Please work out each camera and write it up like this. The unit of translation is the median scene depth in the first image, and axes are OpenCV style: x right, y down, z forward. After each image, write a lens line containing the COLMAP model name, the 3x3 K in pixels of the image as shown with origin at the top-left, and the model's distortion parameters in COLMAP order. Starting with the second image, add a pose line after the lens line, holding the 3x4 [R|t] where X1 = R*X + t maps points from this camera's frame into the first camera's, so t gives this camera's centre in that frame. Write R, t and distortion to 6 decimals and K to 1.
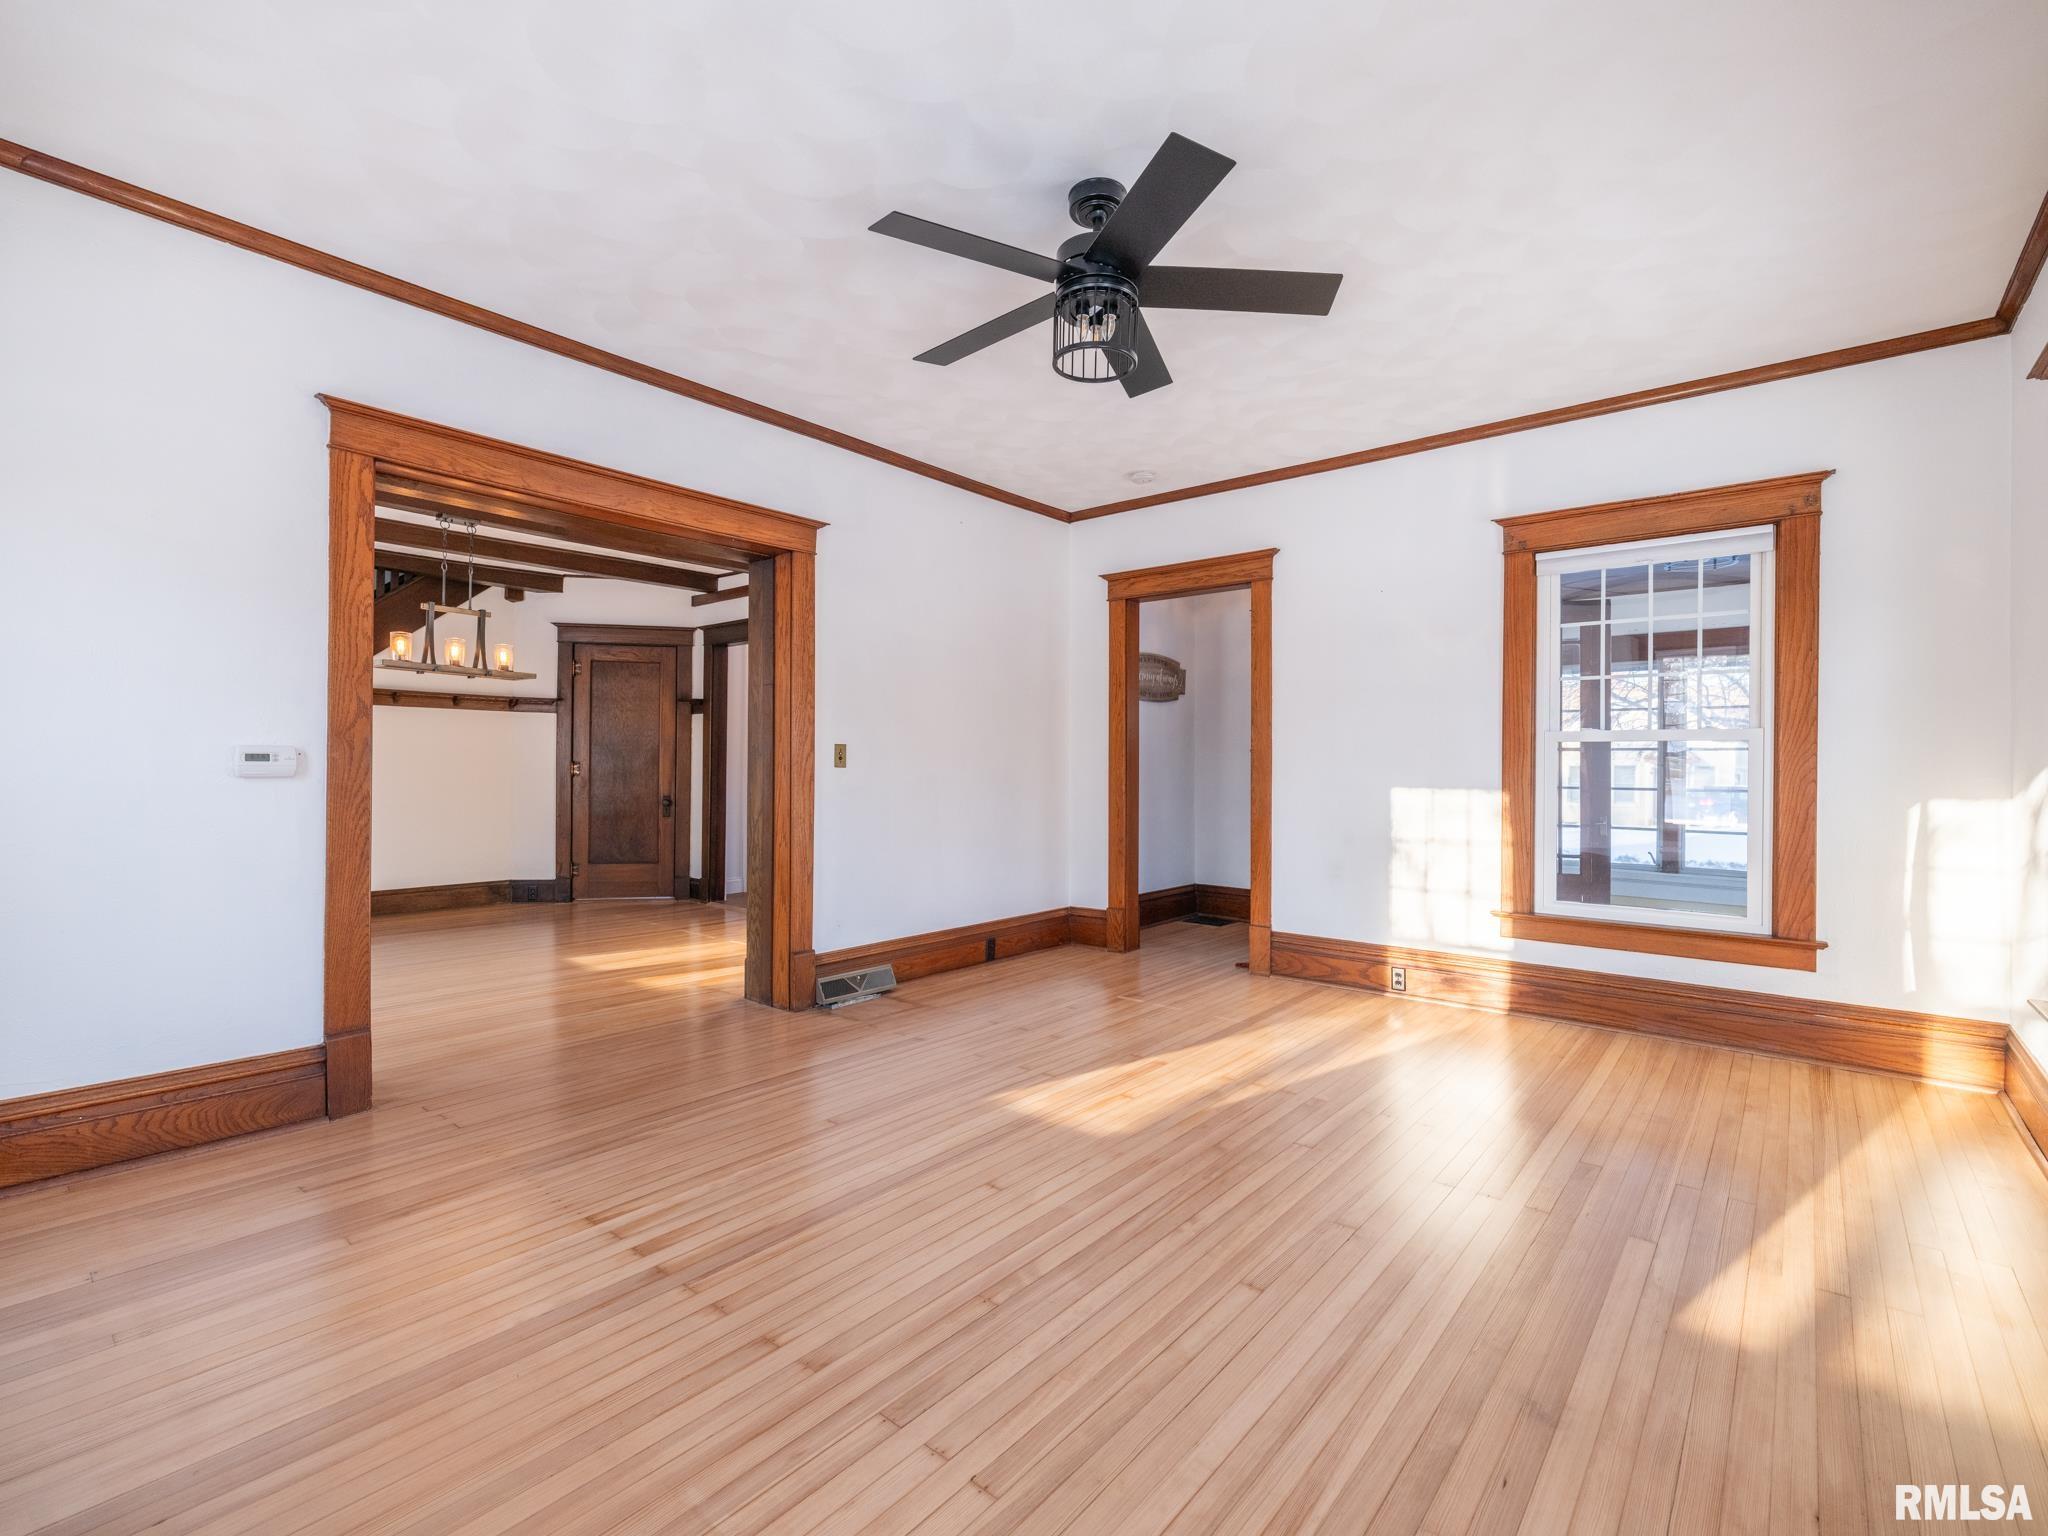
lens RADIAL K [[936.5, 0, 1016.3], [0, 936.5, 765.4], [0, 0, 1]] dist [-0.000075, -0.001214]
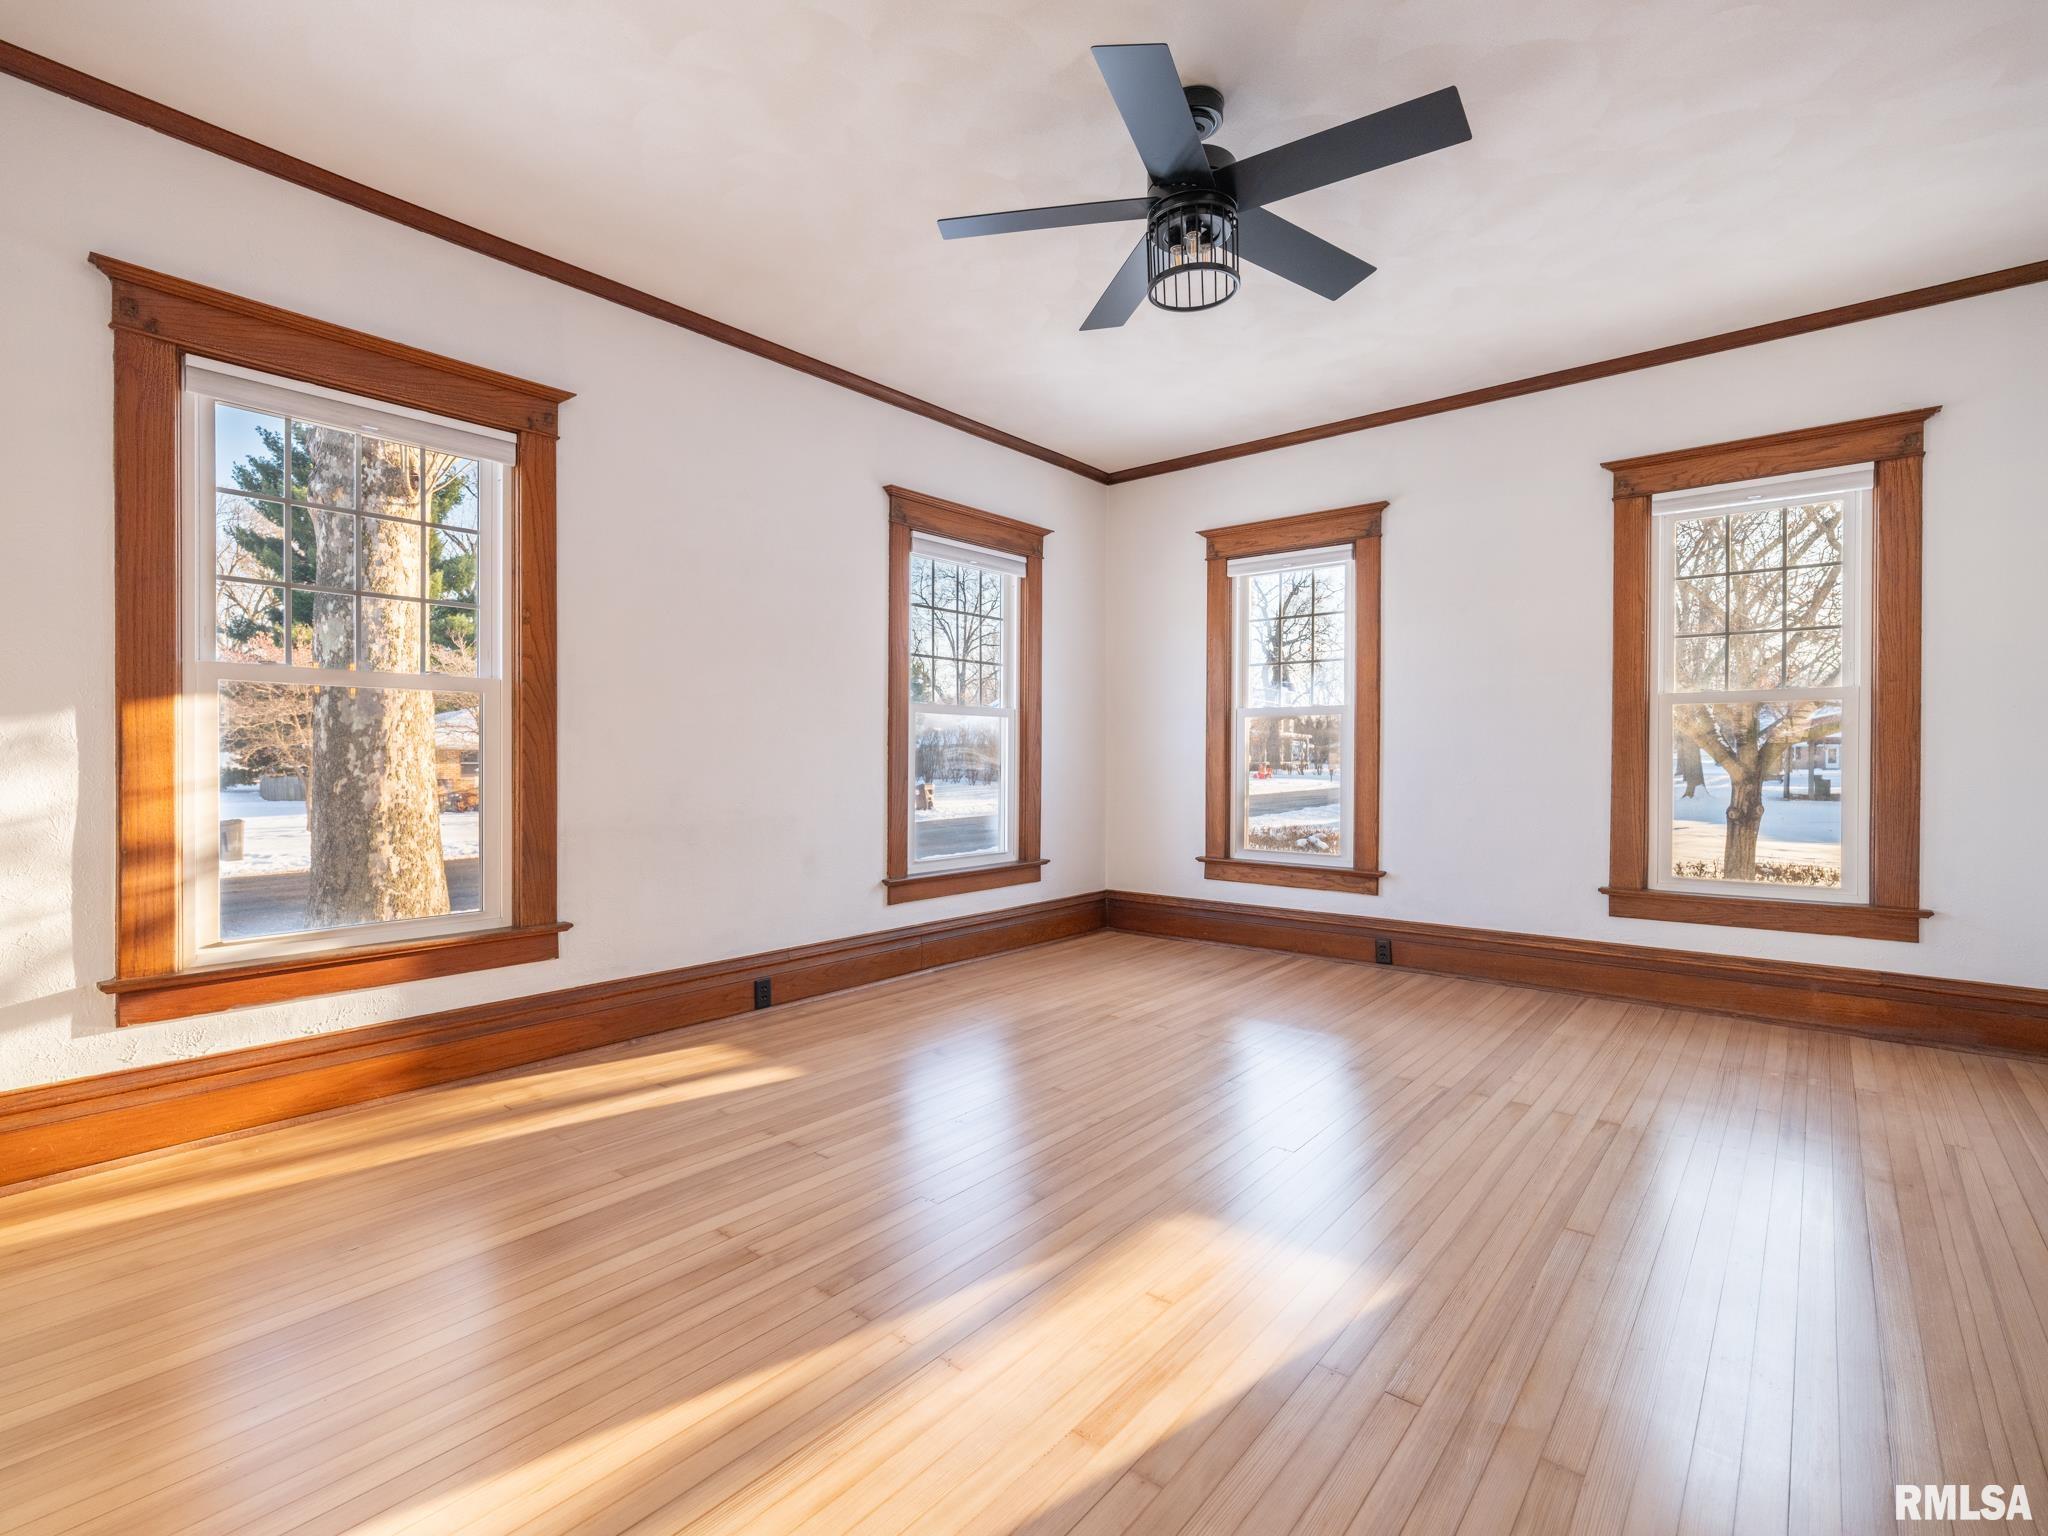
lens RADIAL K [[954.5, 0, 1015.2], [0, 954.5, 762.9], [0, 0, 1]] dist [-0.000088, -0.000340]
pose [[-0.999974, -0.006296, -0.003512, 0.296280], [-0.006331, 0.999927, 0.010253, 0.033529], [0.003447, 0.010275, -0.999941, 2.238939]]
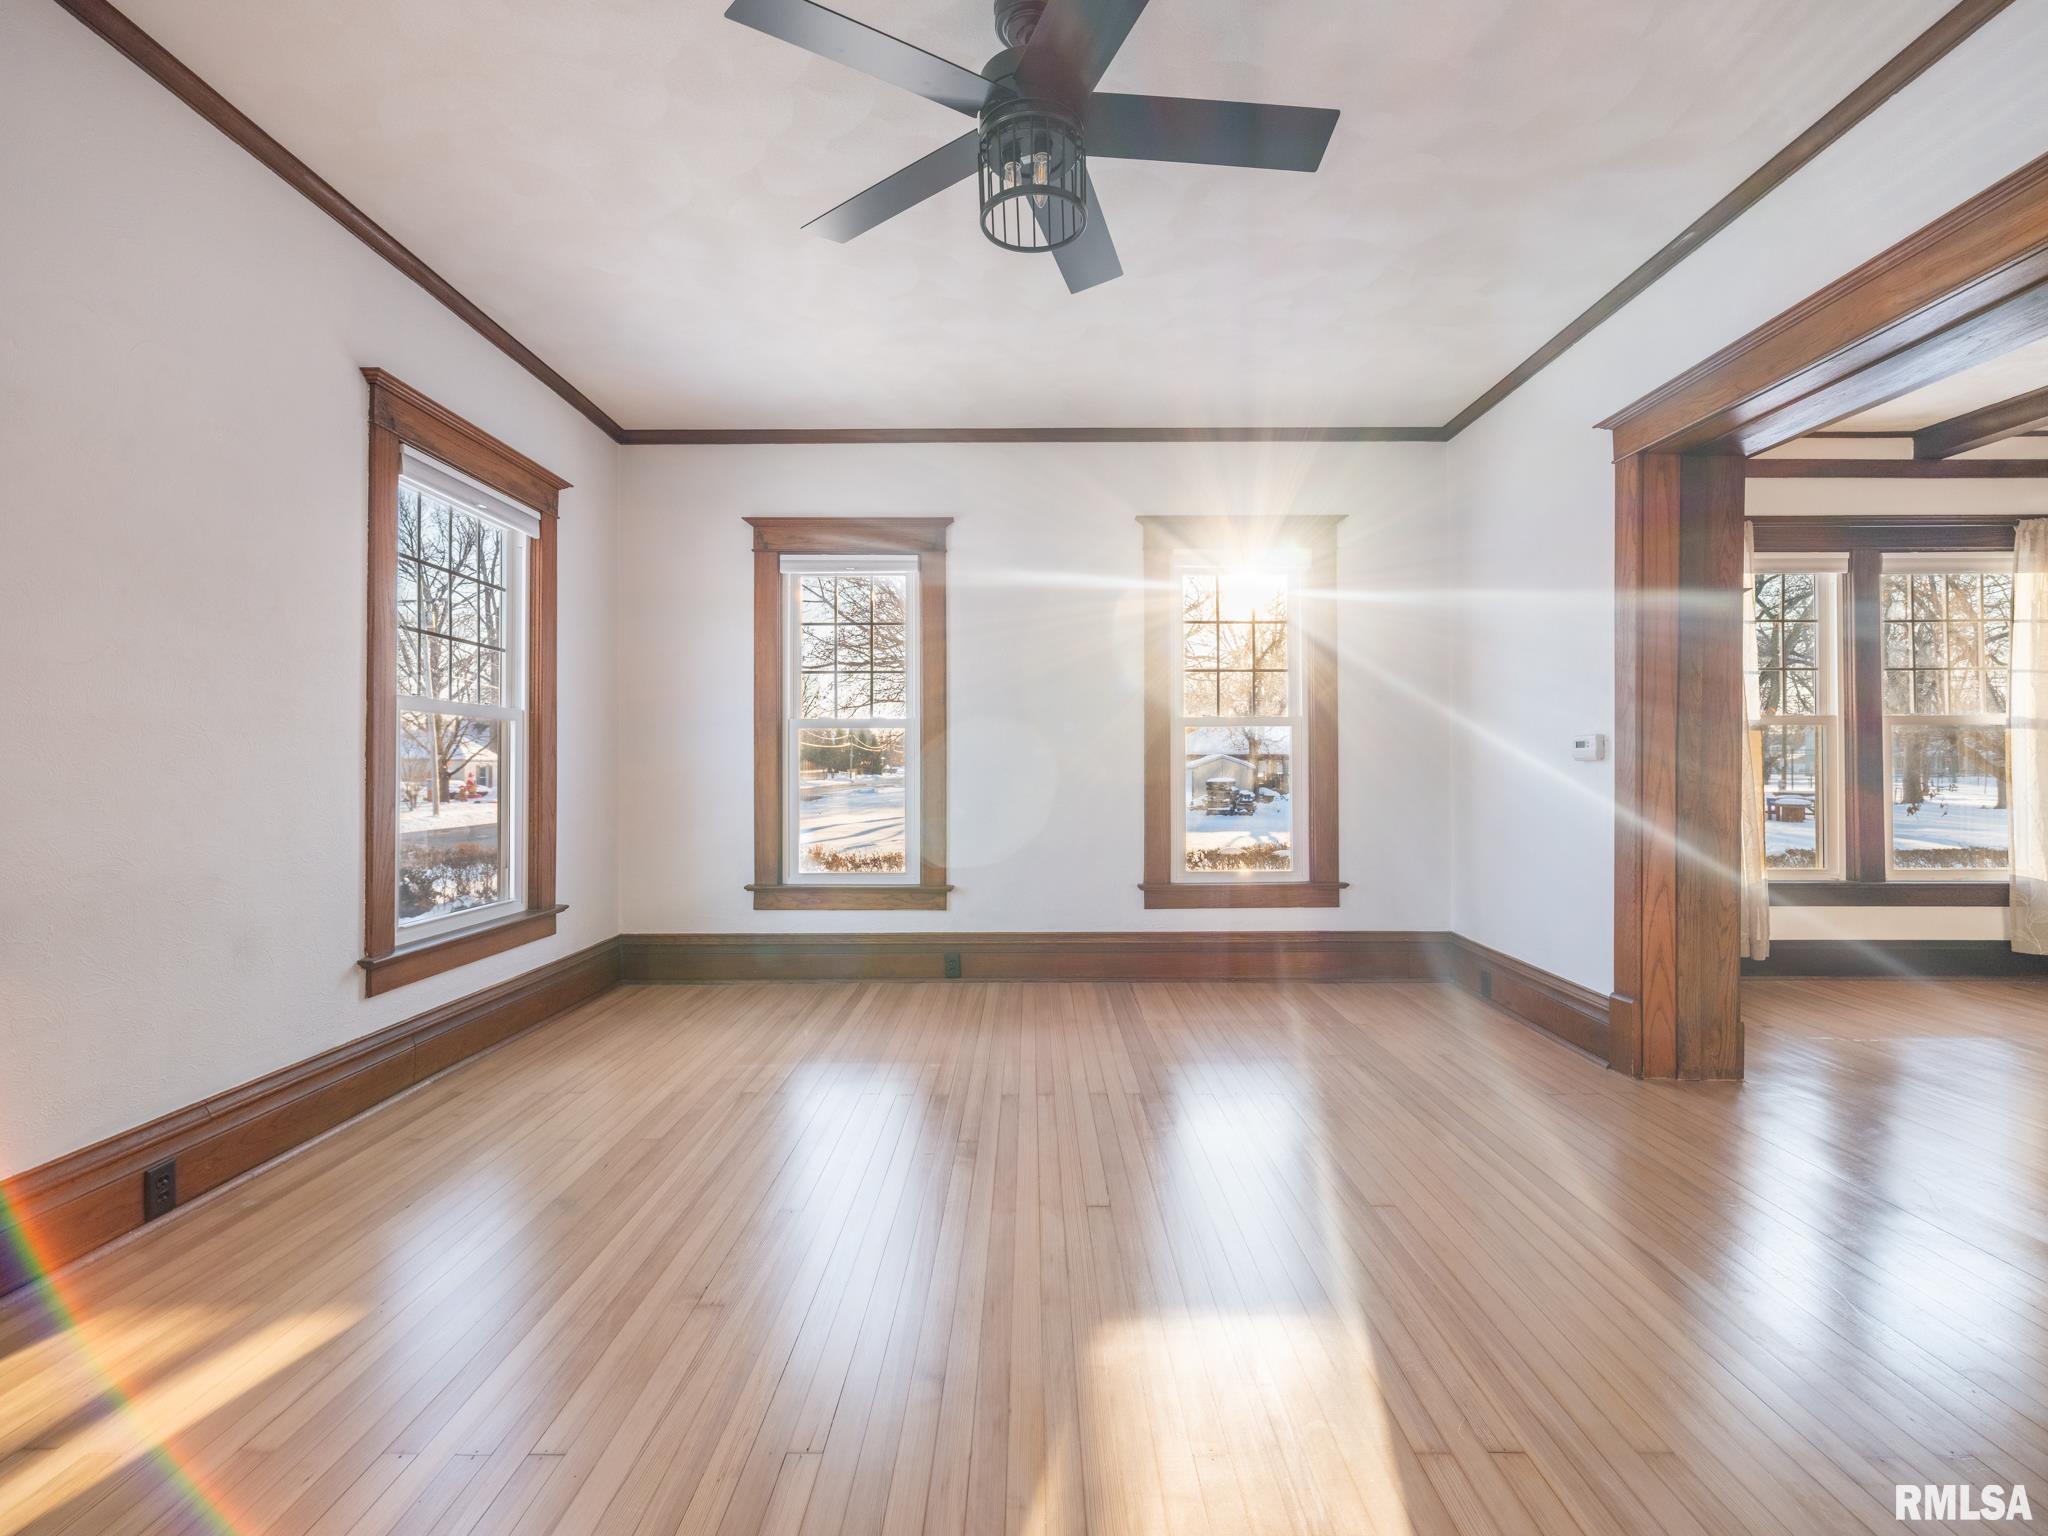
lens RADIAL K [[936.5, 0, 1016.3], [0, 936.5, 765.4], [0, 0, 1]] dist [-0.000075, -0.001214]
pose [[-0.769545, -0.006270, -0.638562, 0.682988], [-0.002949, 0.999976, -0.006264, 0.036317], [0.638586, -0.002937, -0.769545, 1.829545]]
